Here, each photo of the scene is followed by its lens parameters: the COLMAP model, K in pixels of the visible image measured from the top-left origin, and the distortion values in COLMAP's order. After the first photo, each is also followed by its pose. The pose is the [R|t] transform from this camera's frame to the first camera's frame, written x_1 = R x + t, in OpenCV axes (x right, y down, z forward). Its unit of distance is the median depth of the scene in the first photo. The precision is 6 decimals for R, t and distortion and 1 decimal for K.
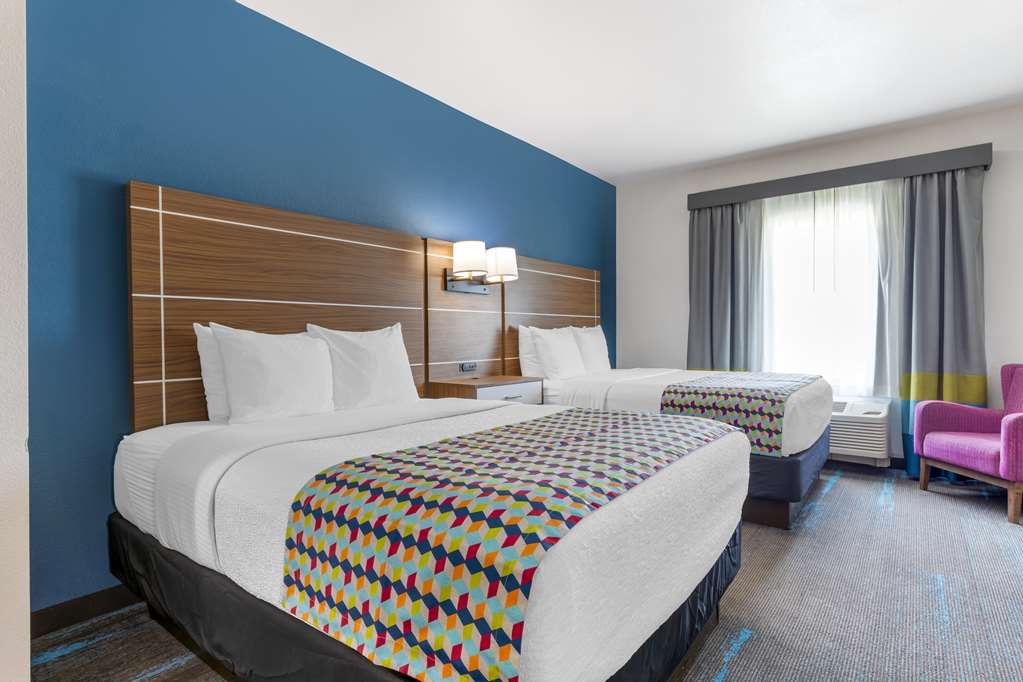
lens RADIAL K [[539.3, 0, 512.8], [0, 539.3, 353.3], [0, 0, 1]] dist [-0.001250, 0.000669]
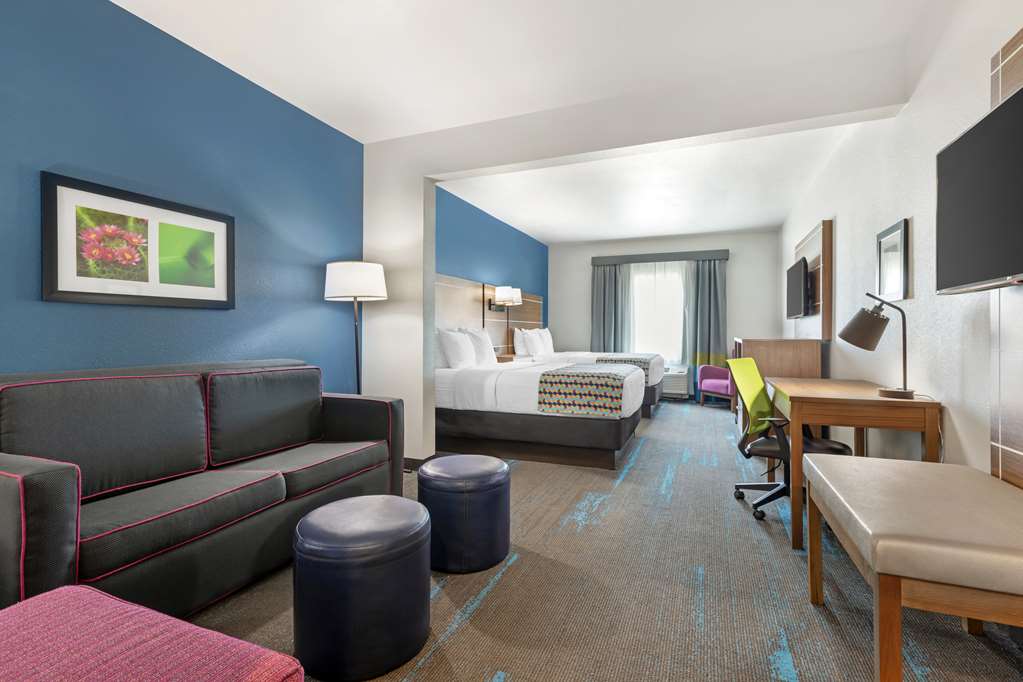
lens RADIAL K [[469.0, 0, 508.1], [0, 469.0, 343.3], [0, 0, 1]] dist [-0.000323, -0.000145]
pose [[0.970719, 0.006683, 0.240127, -0.424078], [-0.004925, 0.999956, -0.007922, 0.016791], [-0.240169, 0.006508, 0.970709, -0.609214]]
